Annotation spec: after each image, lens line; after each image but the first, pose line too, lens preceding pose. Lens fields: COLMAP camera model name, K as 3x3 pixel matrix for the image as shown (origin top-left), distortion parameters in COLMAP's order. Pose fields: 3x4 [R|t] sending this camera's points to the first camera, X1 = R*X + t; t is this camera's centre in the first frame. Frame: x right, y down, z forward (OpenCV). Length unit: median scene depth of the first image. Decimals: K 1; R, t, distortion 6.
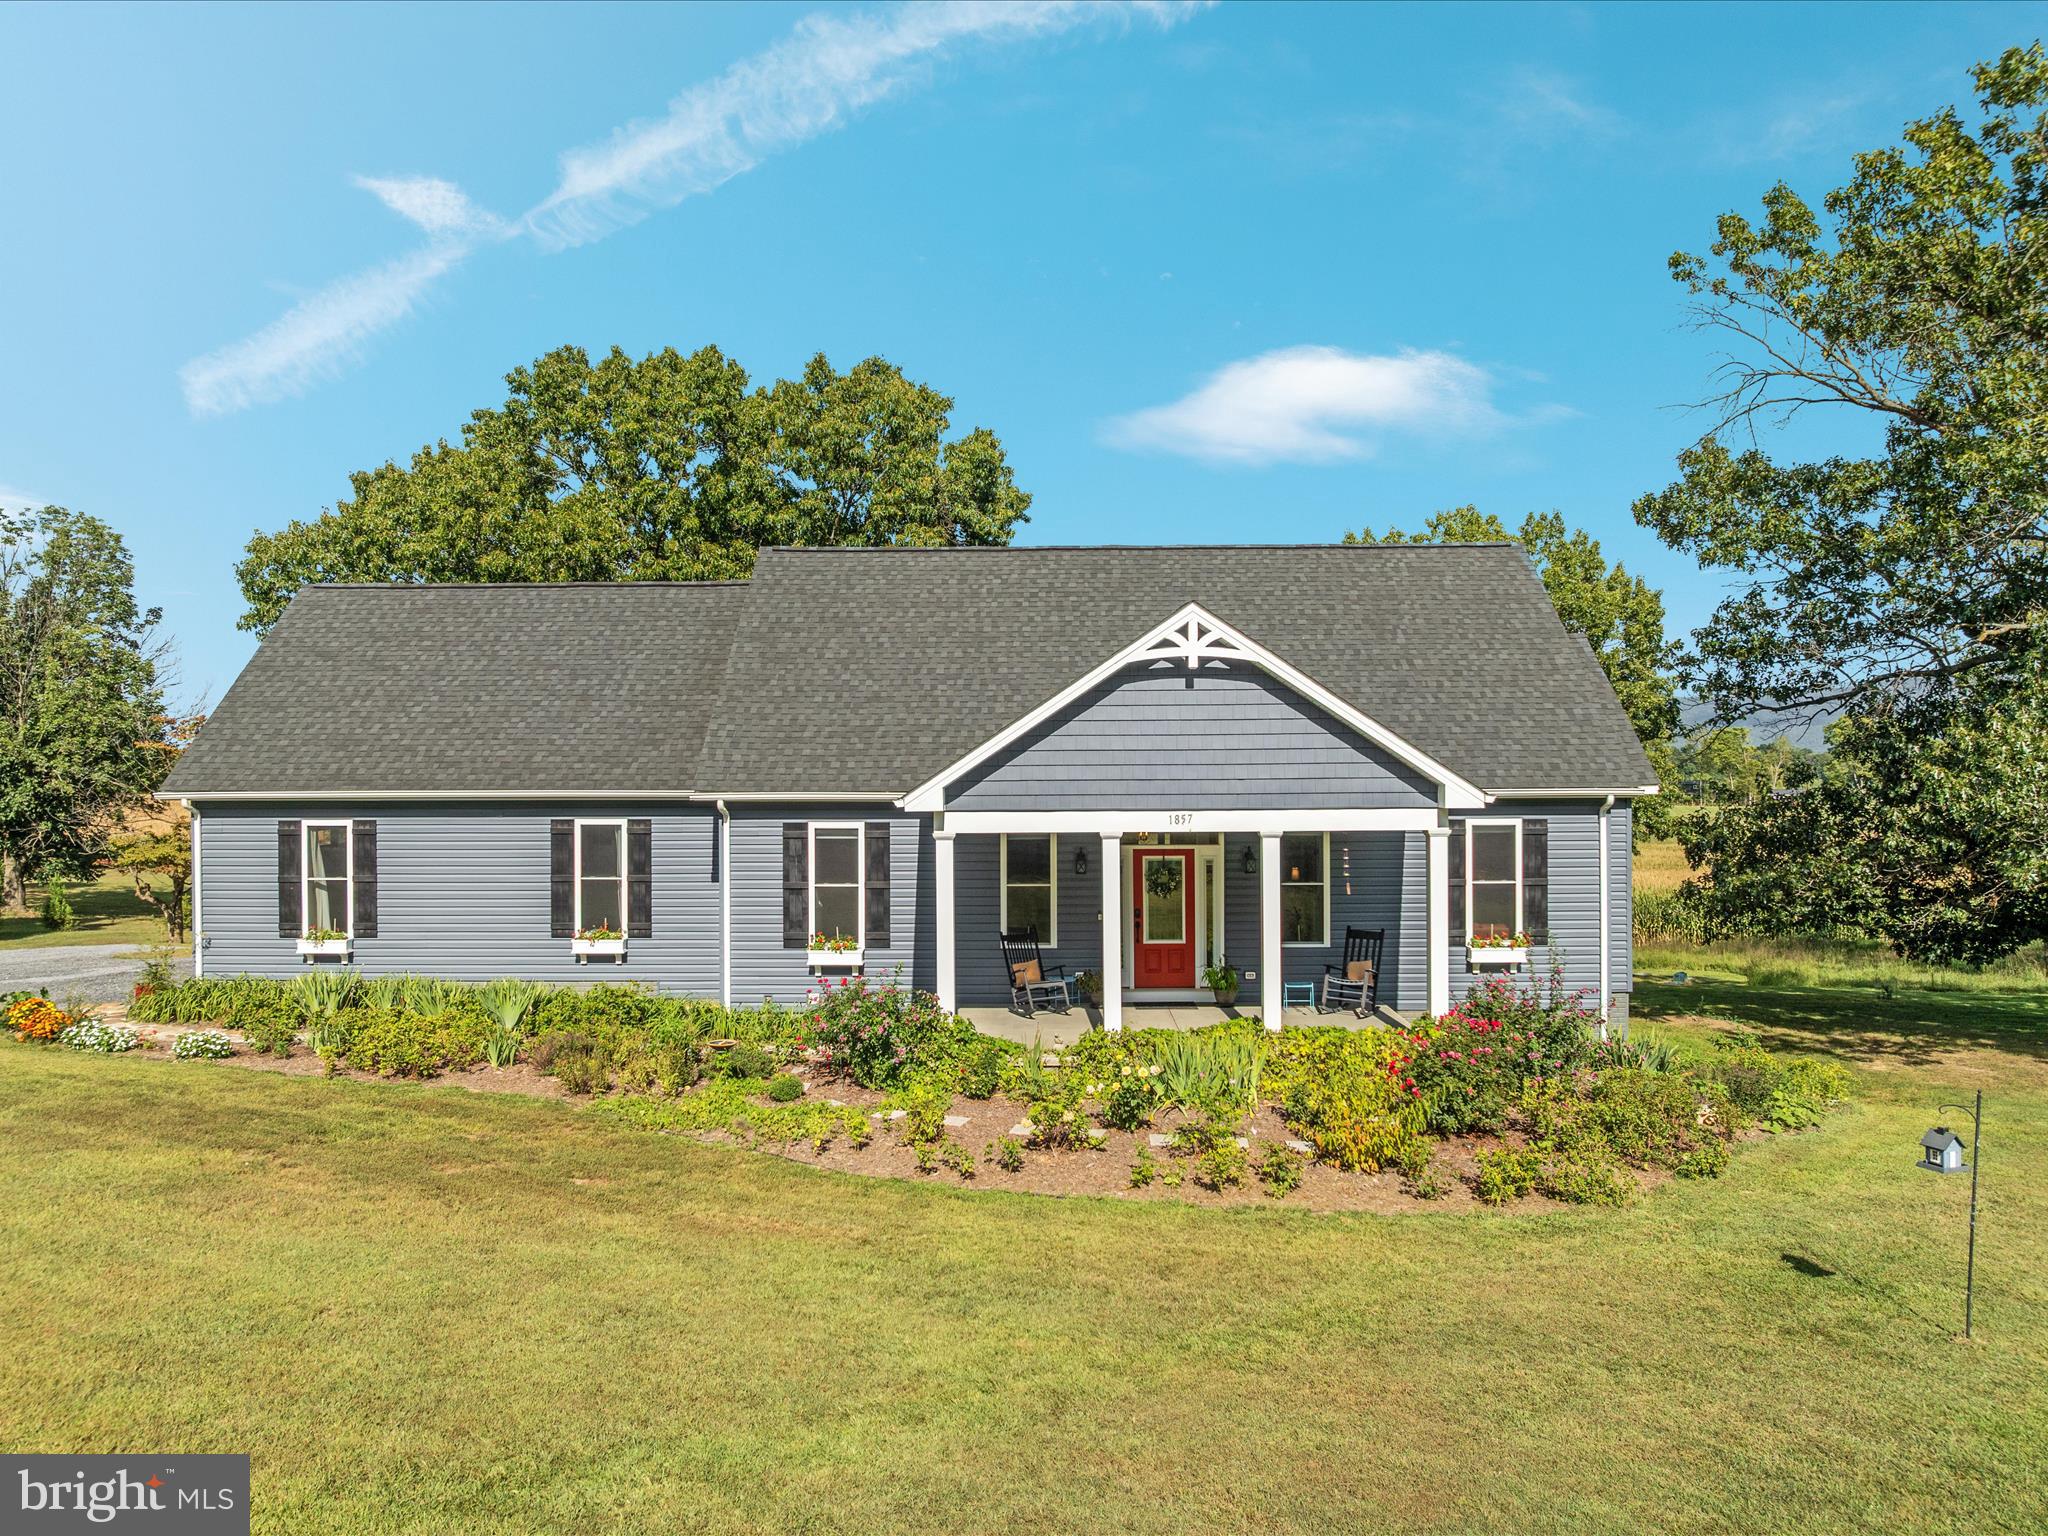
lens RADIAL K [[1491.5, 0, 1041.9], [0, 1491.5, 781.5], [0, 0, 1]] dist [-0.030070, -0.016337]
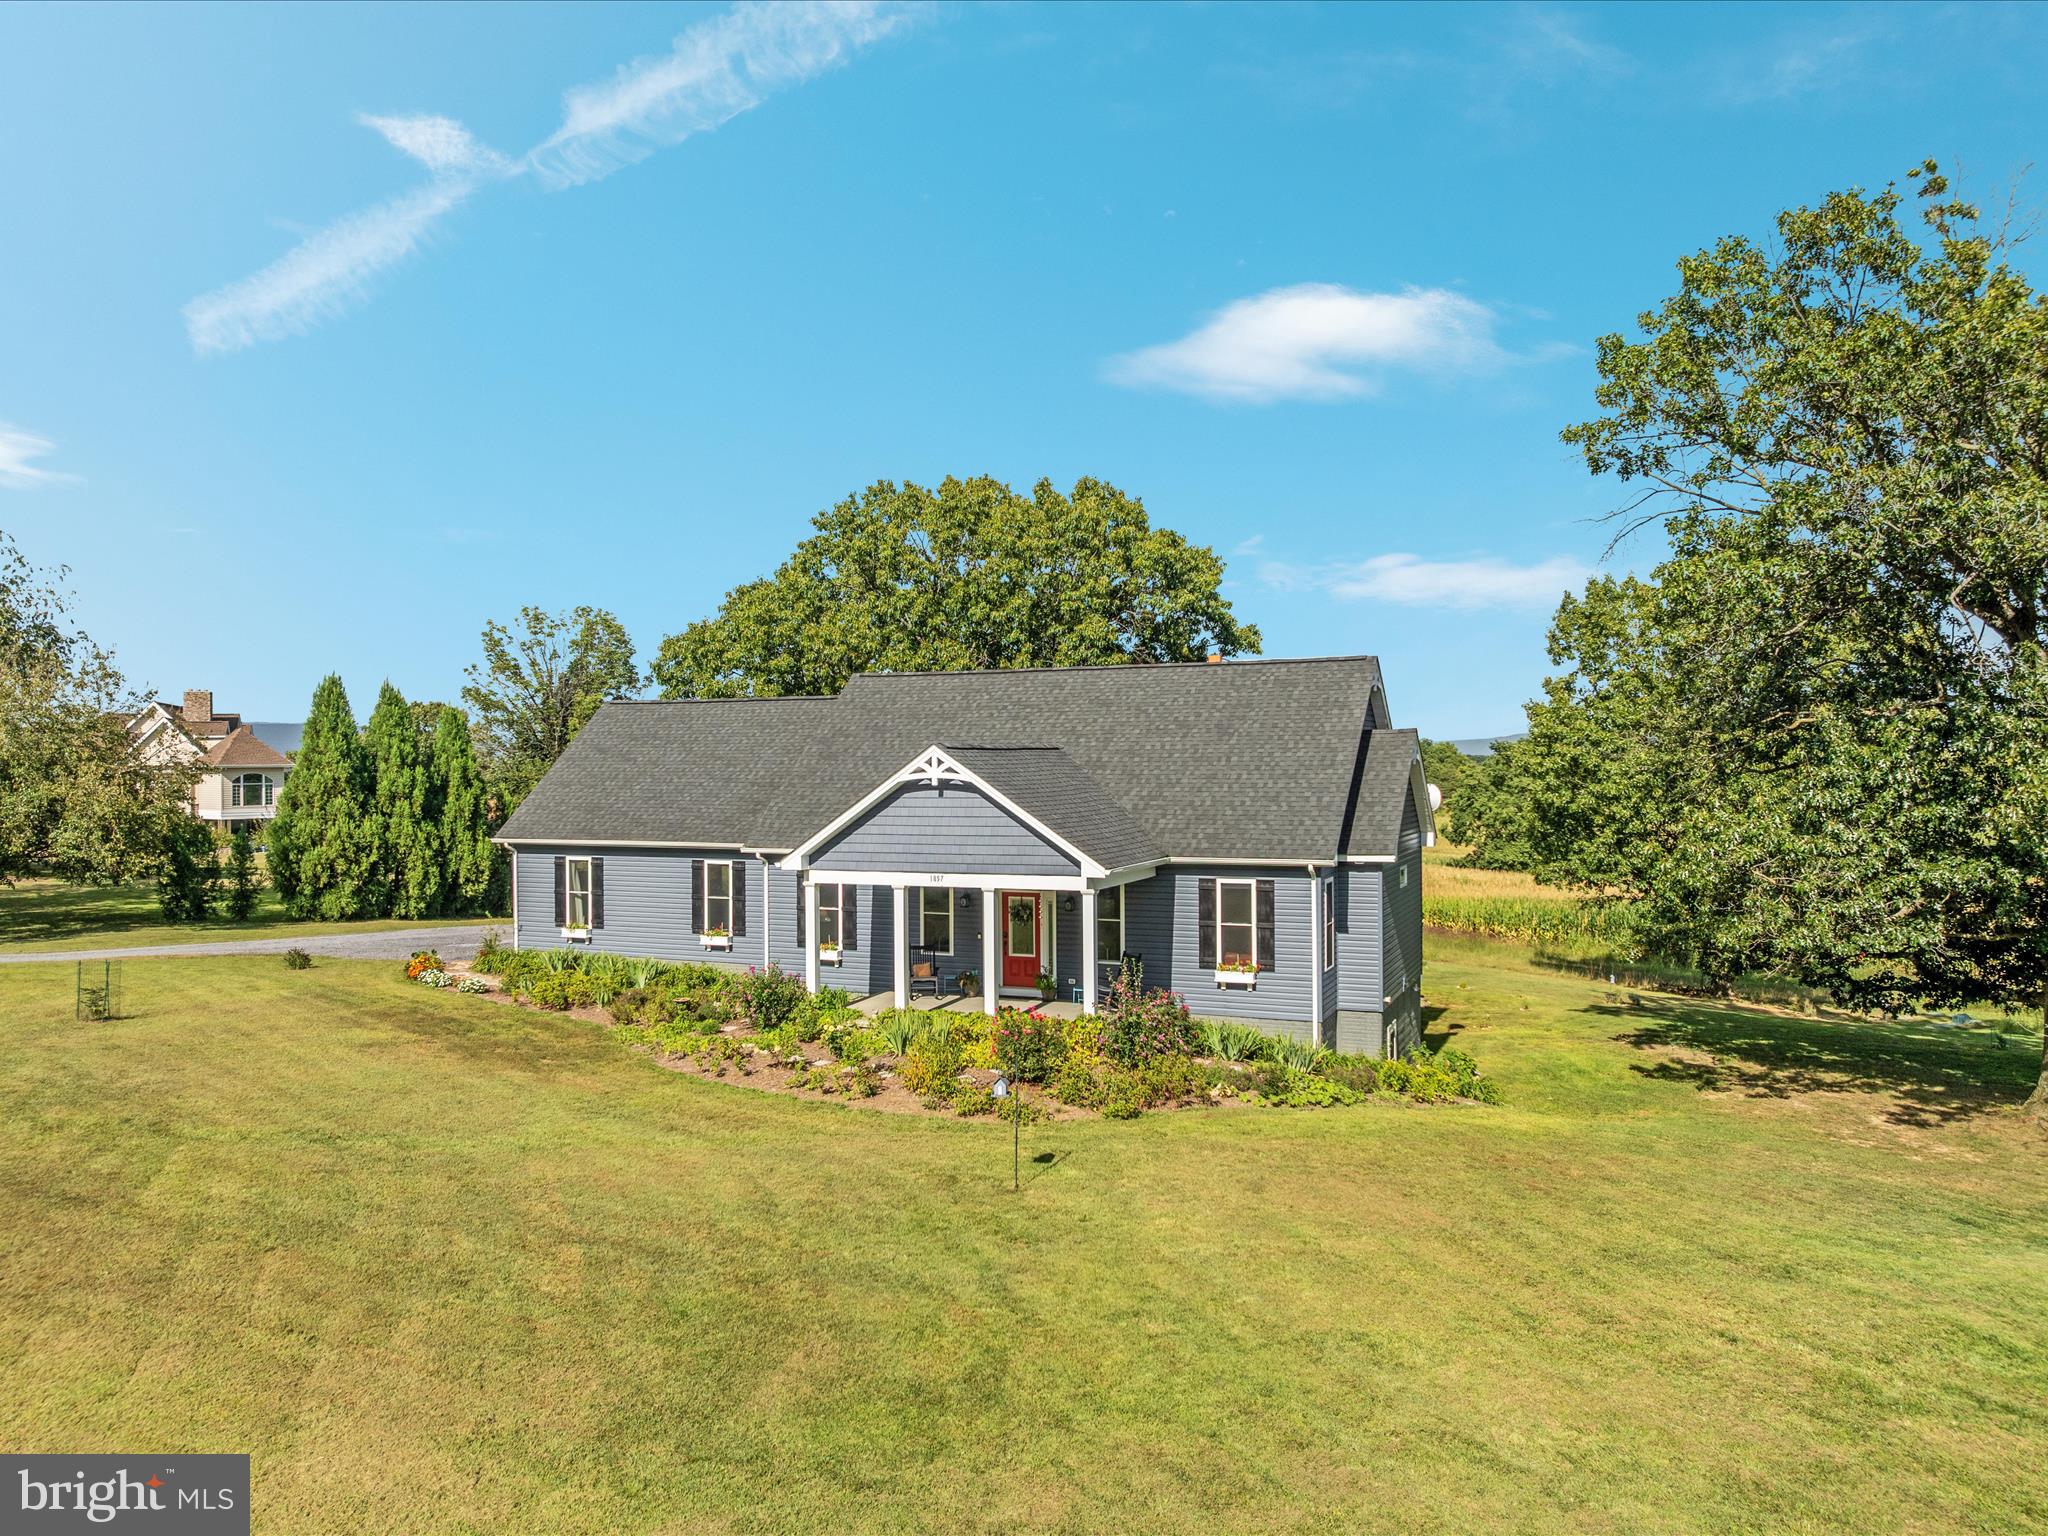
lens RADIAL K [[1491.5, 0, 988.6], [0, 1491.5, 776.7], [0, 0, 1]] dist [-0.030070, -0.016337]
pose [[0.915280, 0.002285, -0.402811, 0.607819], [-0.002273, 0.999997, 0.000510, -0.065513], [0.402811, 0.000449, 0.915283, -0.339705]]
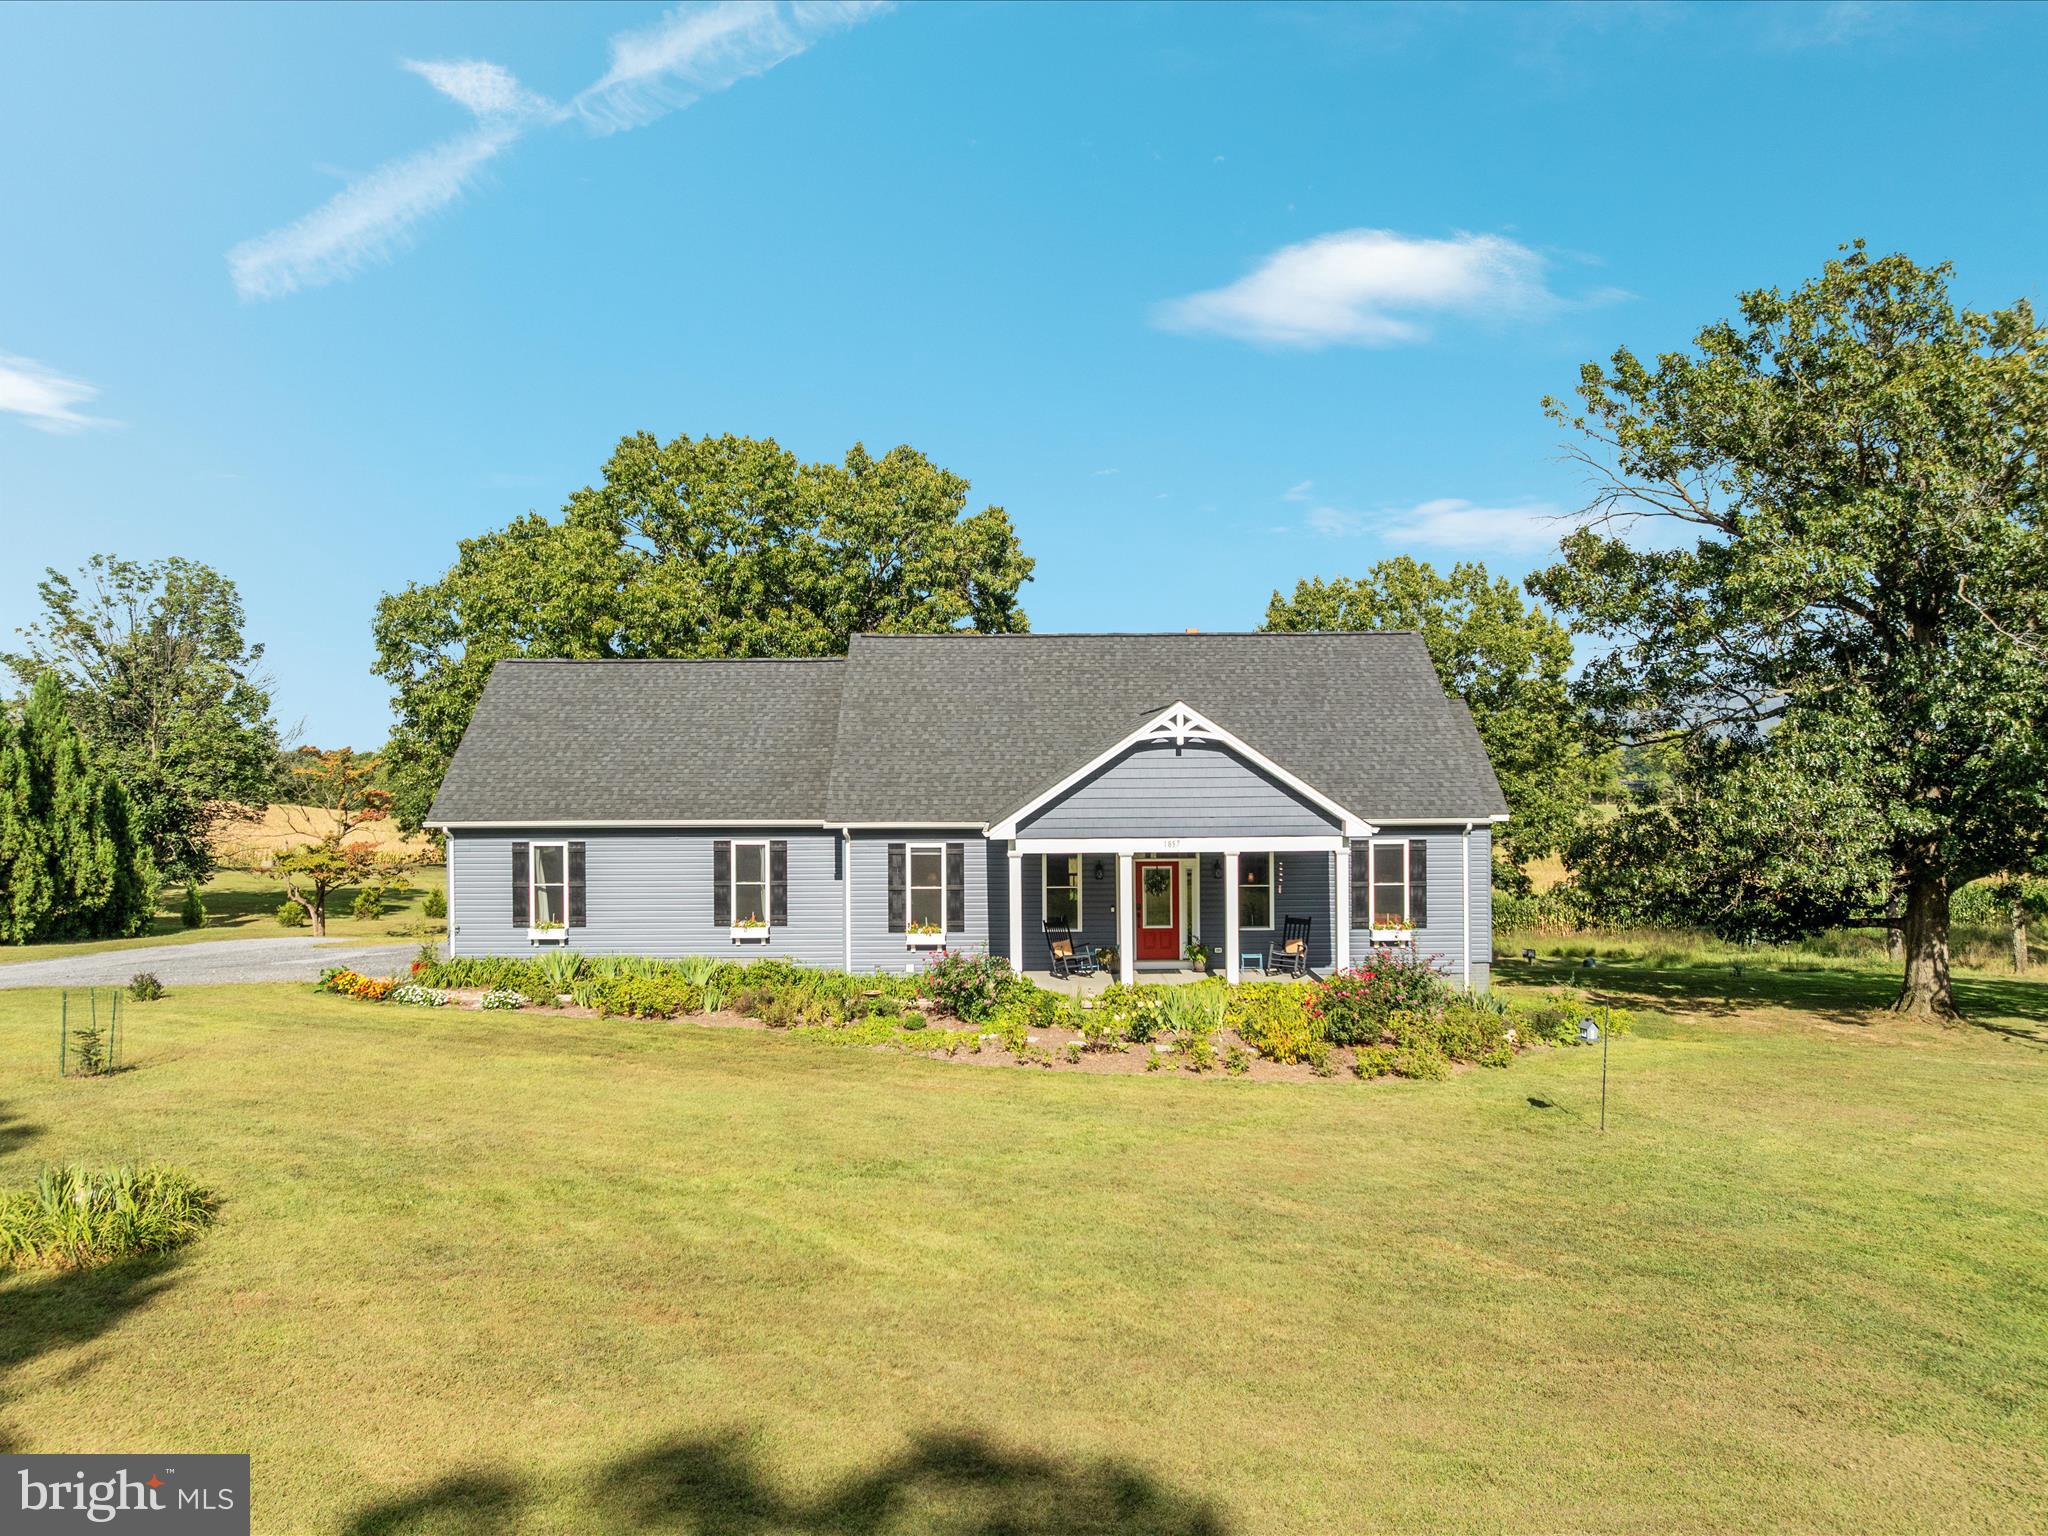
lens RADIAL K [[1491.5, 0, 1037.2], [0, 1491.5, 787.1], [0, 0, 1]] dist [-0.030070, -0.016337]
pose [[0.999825, -0.002178, 0.018606, -0.054922], [0.002082, 0.999984, 0.005204, -0.030901], [-0.018617, -0.005164, 0.999813, -0.389457]]
